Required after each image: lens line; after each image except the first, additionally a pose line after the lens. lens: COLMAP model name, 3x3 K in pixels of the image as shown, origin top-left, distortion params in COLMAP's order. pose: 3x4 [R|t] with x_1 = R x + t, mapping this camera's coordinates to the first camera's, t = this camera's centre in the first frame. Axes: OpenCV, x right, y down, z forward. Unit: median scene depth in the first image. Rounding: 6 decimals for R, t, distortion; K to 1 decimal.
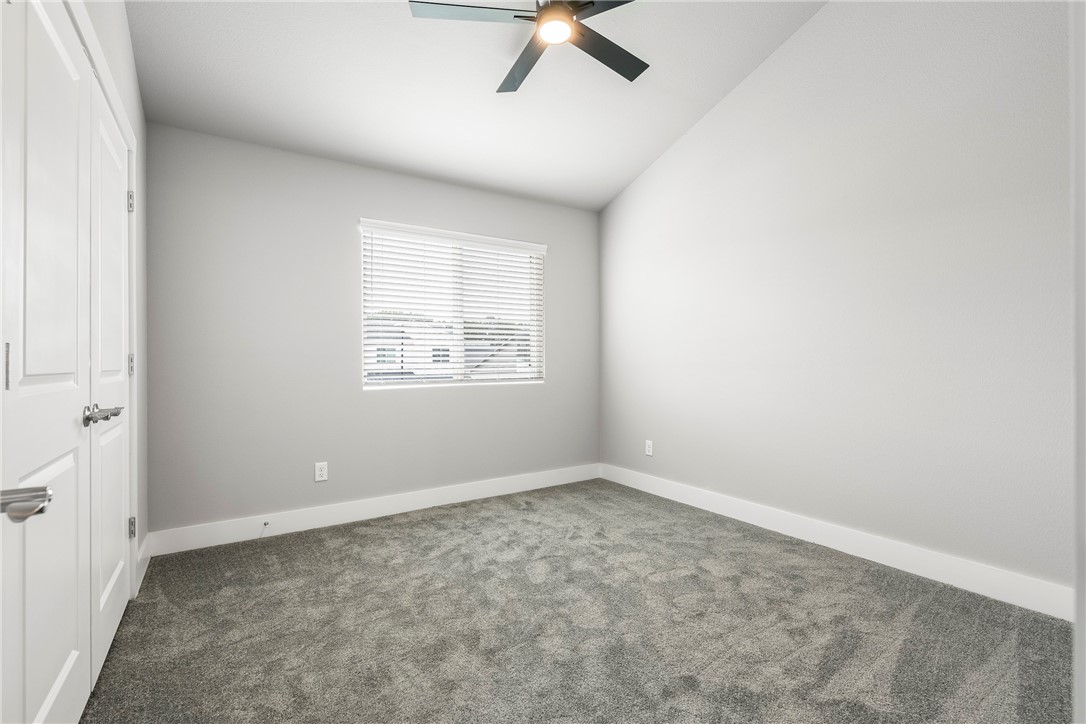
lens RADIAL K [[485.9, 0, 541.1], [0, 485.9, 361.1], [0, 0, 1]] dist [0.001702, 0.000262]
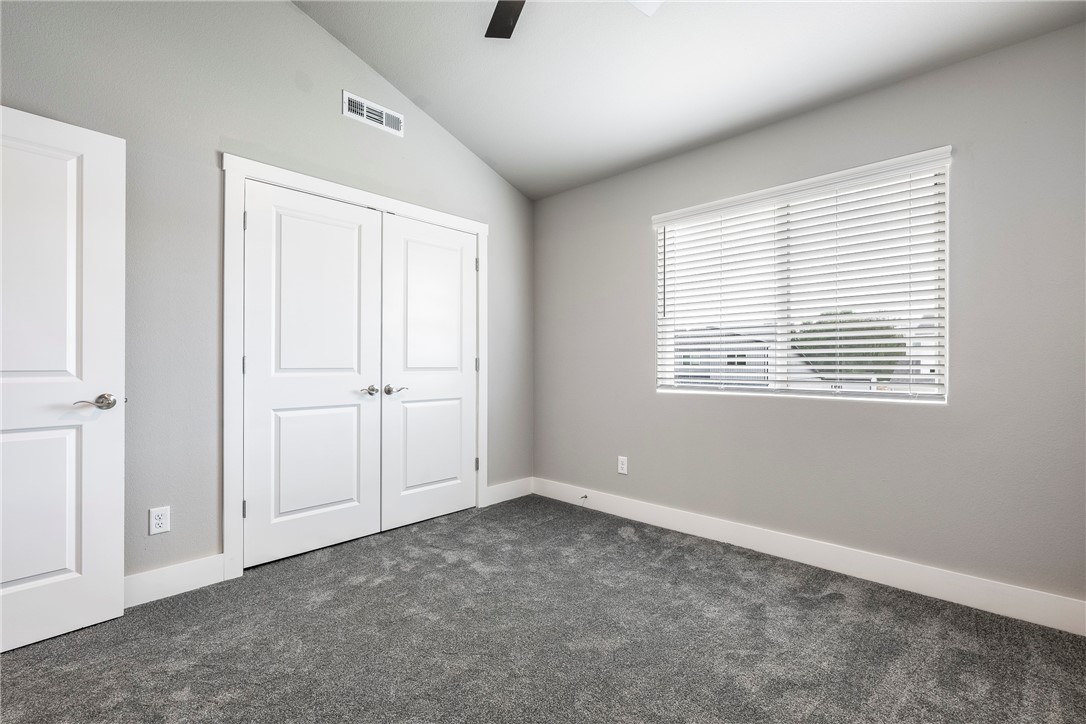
lens RADIAL K [[485.9, 0, 541.1], [0, 485.9, 361.1], [0, 0, 1]] dist [0.001702, 0.000262]
pose [[0.237172, 0.004908, -0.971455, 0.521052], [-0.003668, 0.999985, 0.004157, -0.006309], [0.971461, 0.002577, 0.237187, 0.539552]]
